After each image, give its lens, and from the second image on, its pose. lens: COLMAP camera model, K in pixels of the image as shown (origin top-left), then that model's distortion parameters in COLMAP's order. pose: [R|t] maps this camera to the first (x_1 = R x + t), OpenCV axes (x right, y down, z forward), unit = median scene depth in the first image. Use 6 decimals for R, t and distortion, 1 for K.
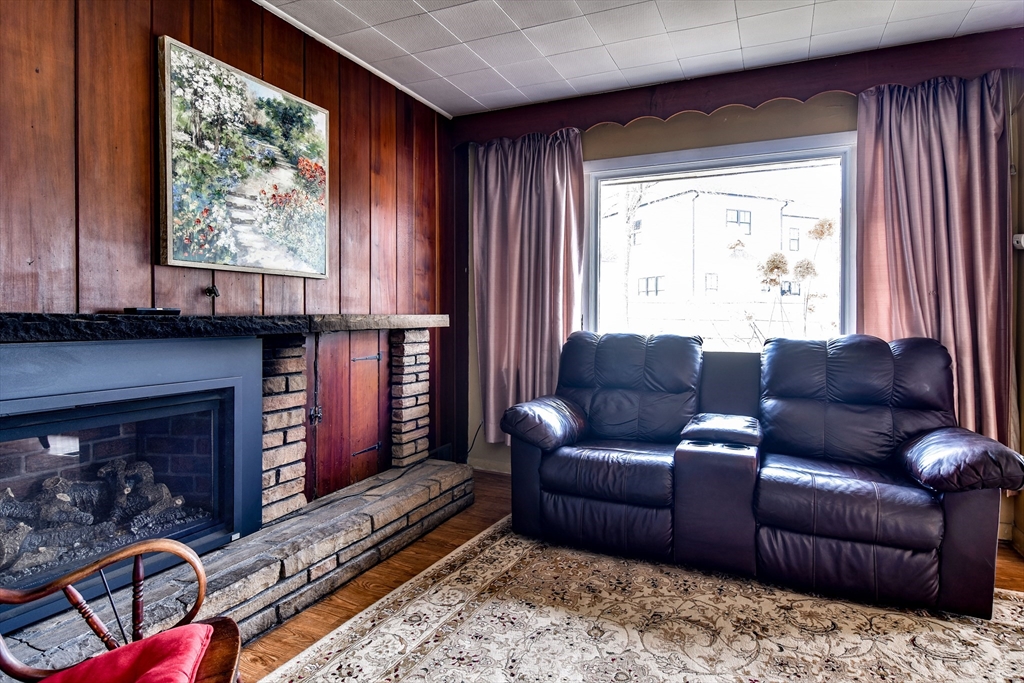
lens RADIAL K [[570.1, 0, 462.8], [0, 570.1, 314.3], [0, 0, 1]] dist [-0.001810, -0.006266]
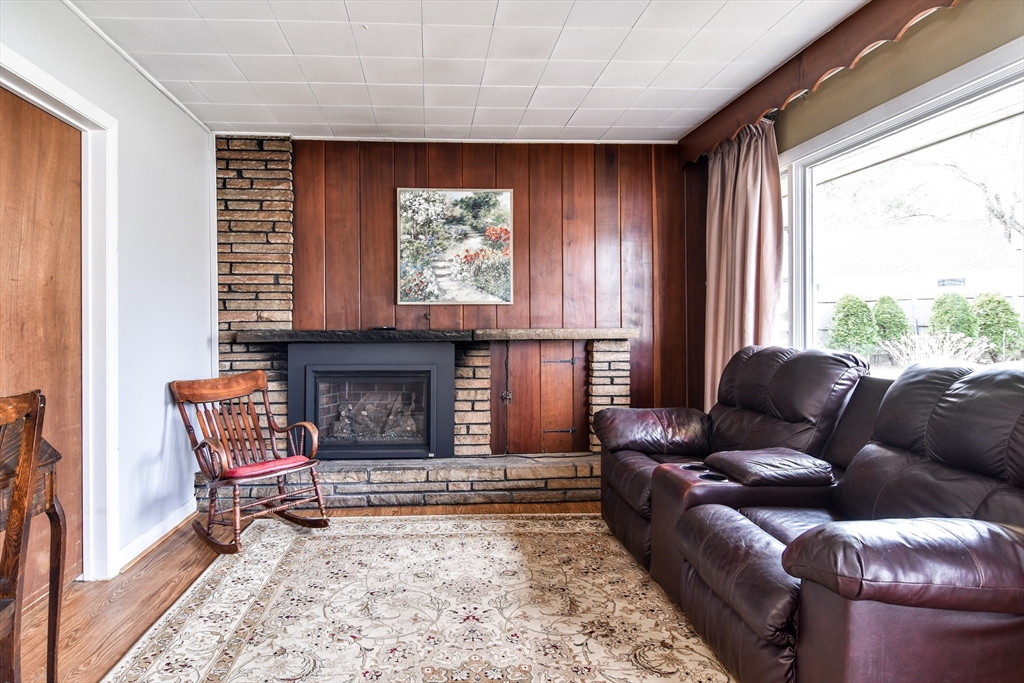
lens RADIAL K [[570.1, 0, 479.1], [0, 570.1, 312.6], [0, 0, 1]] dist [-0.001810, -0.006266]
pose [[0.482422, -0.024385, -0.875600, 1.134091], [0.009885, 0.999700, -0.022395, -0.010494], [0.875883, 0.002148, 0.482518, 0.252655]]
